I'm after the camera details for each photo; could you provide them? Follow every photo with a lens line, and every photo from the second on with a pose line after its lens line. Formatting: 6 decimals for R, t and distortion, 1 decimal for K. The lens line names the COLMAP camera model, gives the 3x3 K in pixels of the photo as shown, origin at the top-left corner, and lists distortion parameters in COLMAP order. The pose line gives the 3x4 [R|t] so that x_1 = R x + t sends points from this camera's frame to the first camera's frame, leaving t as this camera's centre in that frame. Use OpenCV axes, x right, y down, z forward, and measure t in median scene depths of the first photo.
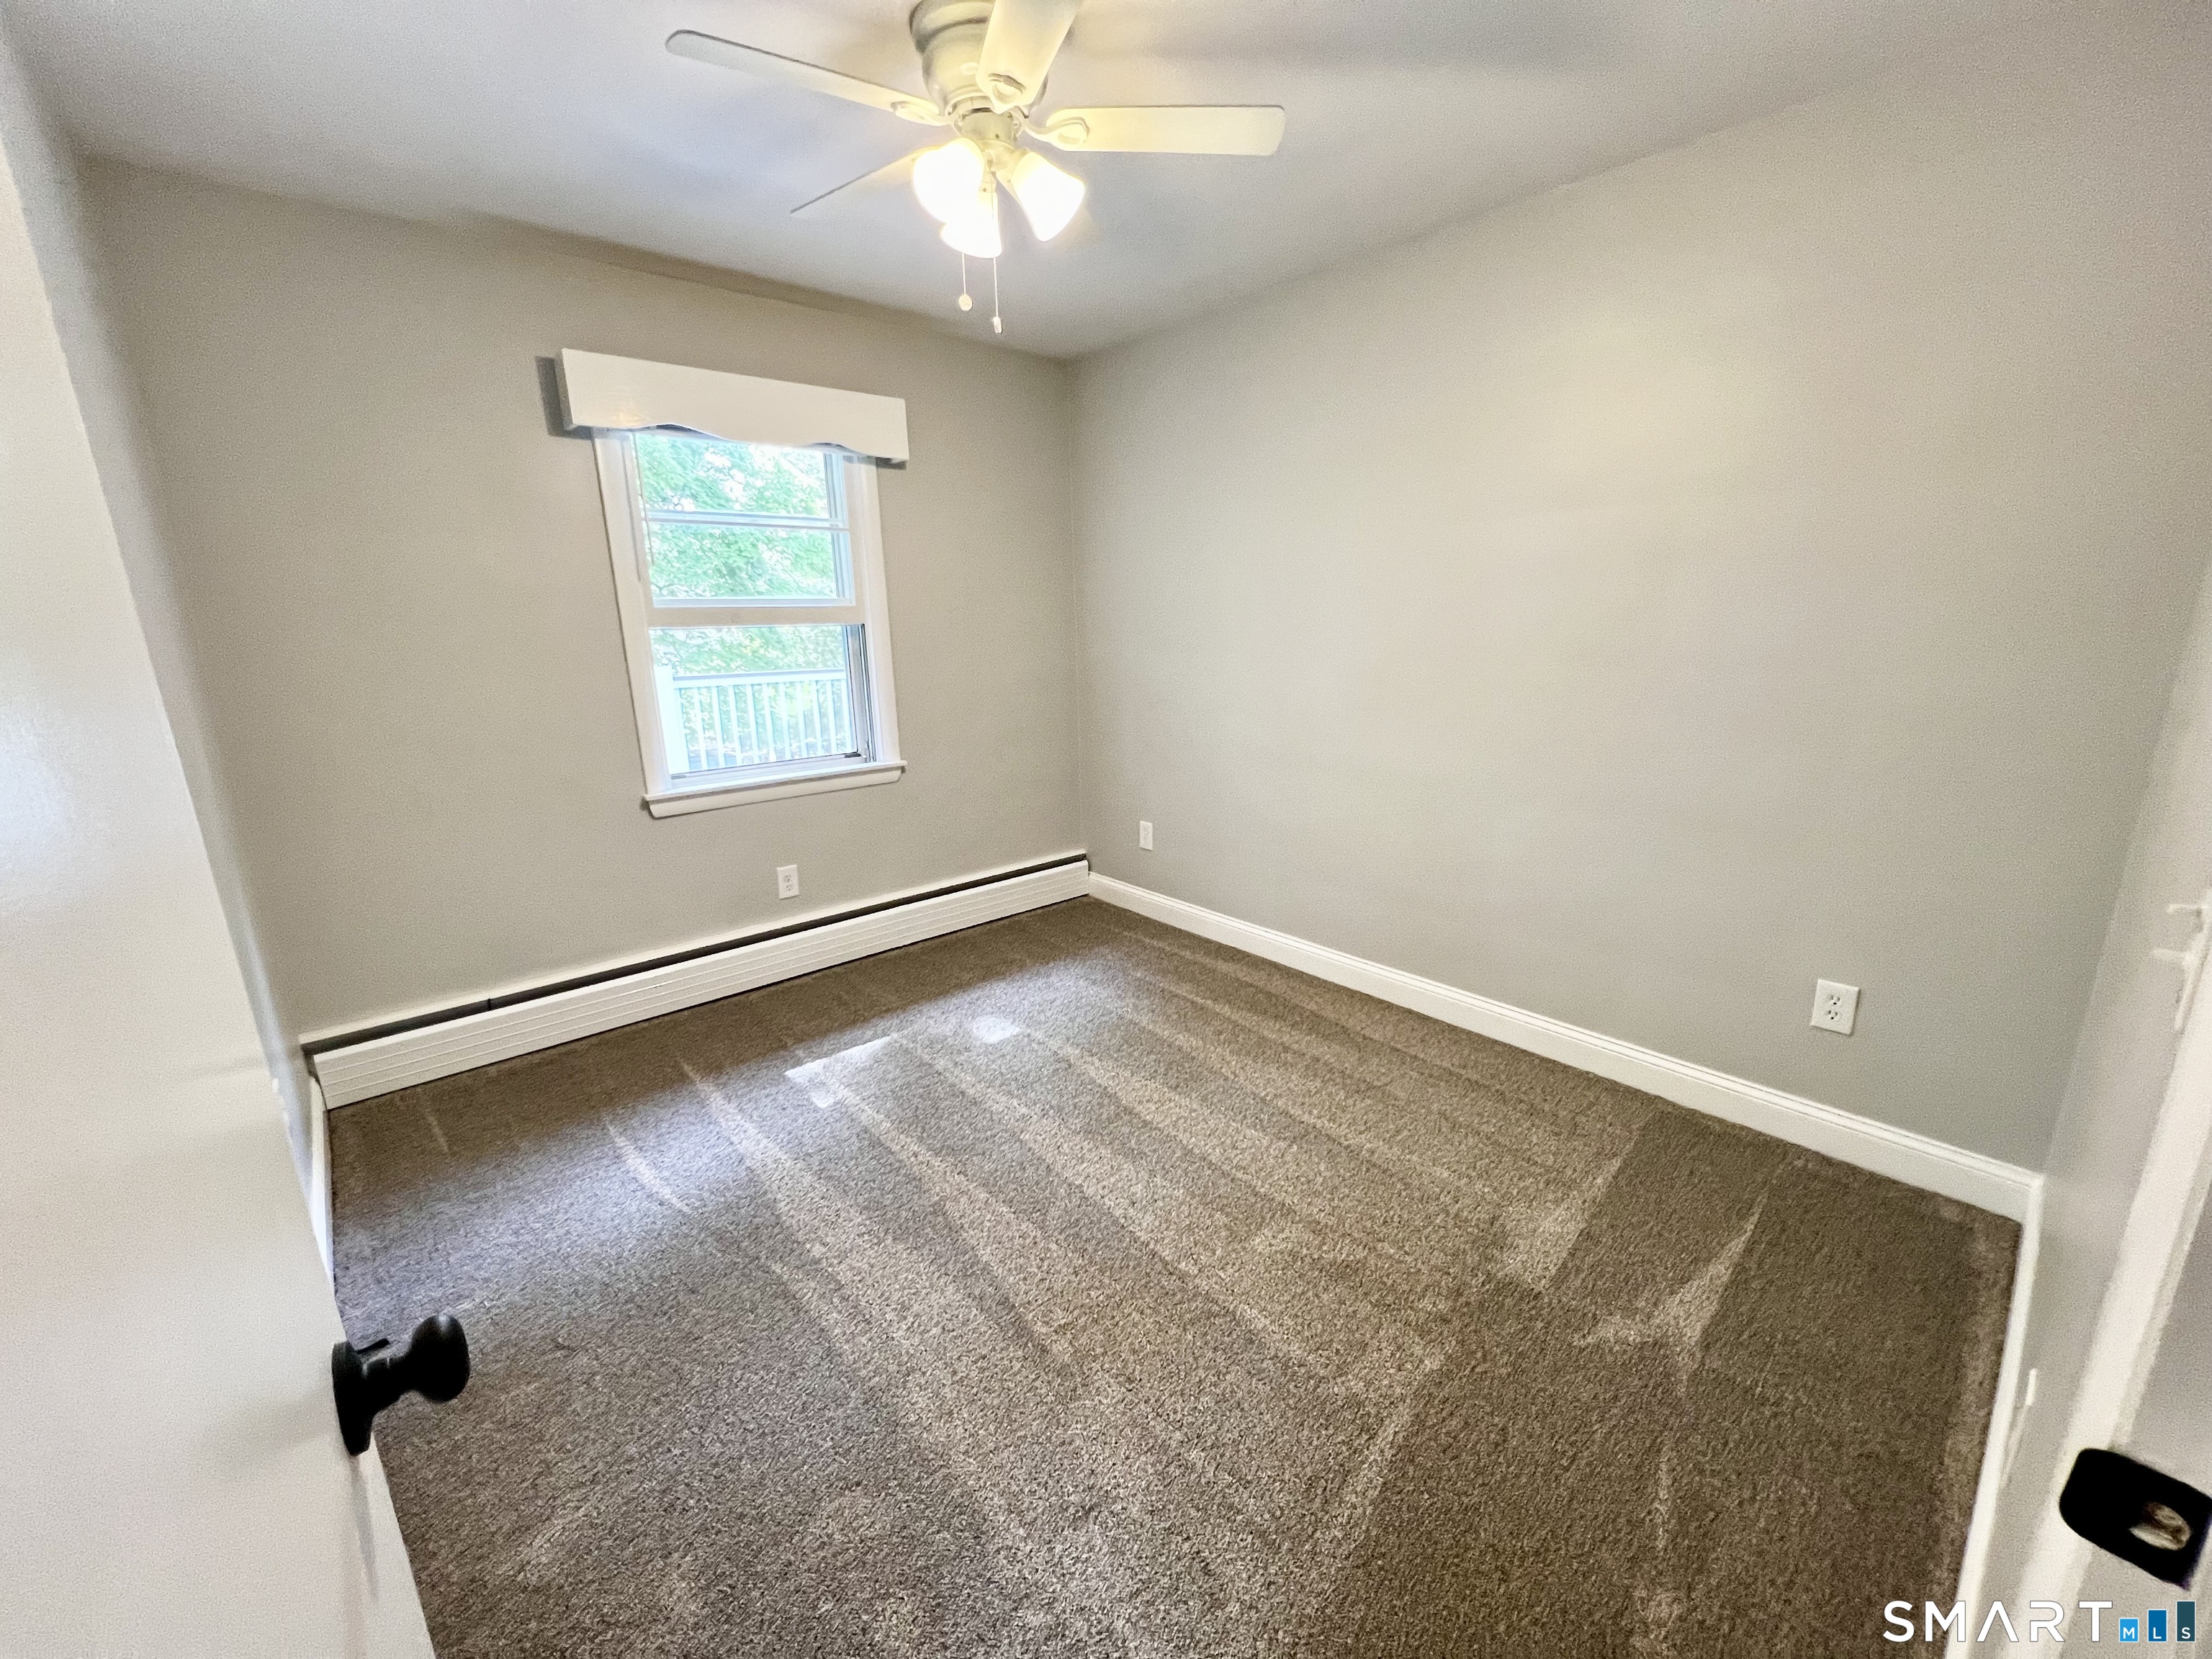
lens RADIAL K [[877.0, 0, 1118.7], [0, 877.0, 834.9], [0, 0, 1]] dist [-0.000896, -0.000073]
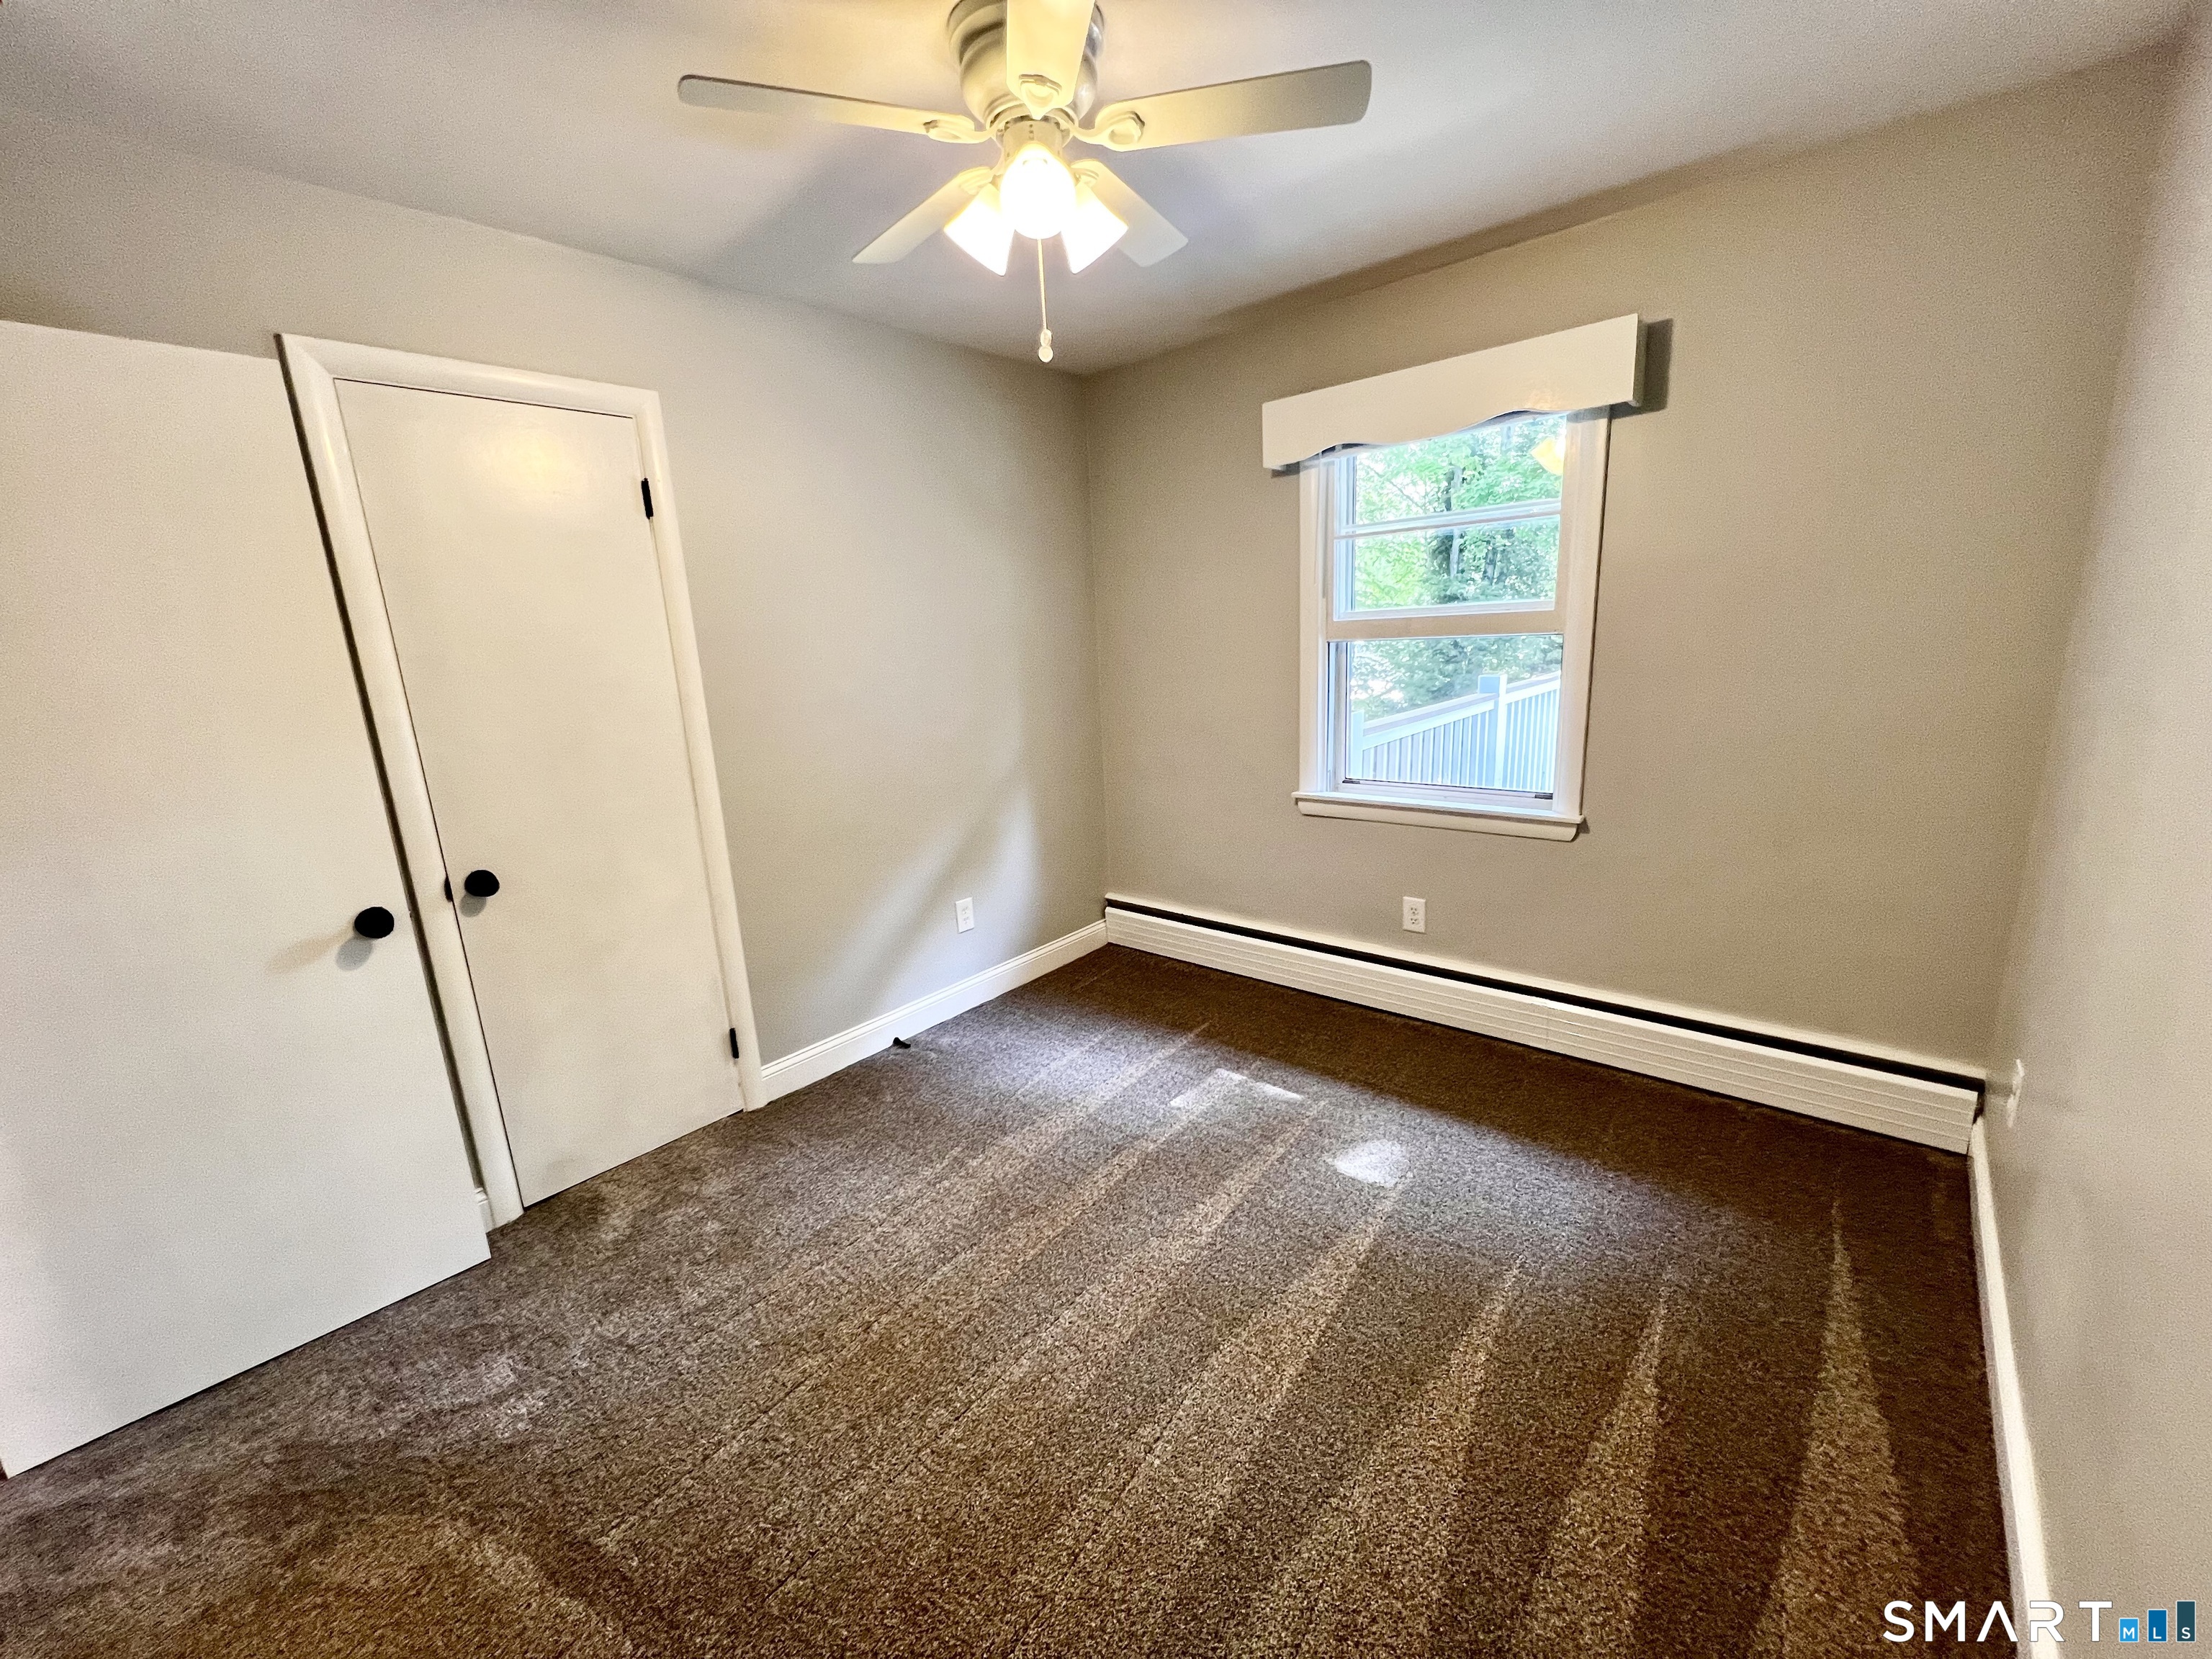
lens RADIAL K [[877.0, 0, 1102.2], [0, 877.0, 835.6], [0, 0, 1]] dist [-0.000896, -0.000073]
pose [[0.139763, 0.234915, -0.961915, 0.499648], [-0.197694, 0.958512, 0.205359, -0.169820], [0.970249, 0.161463, 0.180406, 0.570610]]
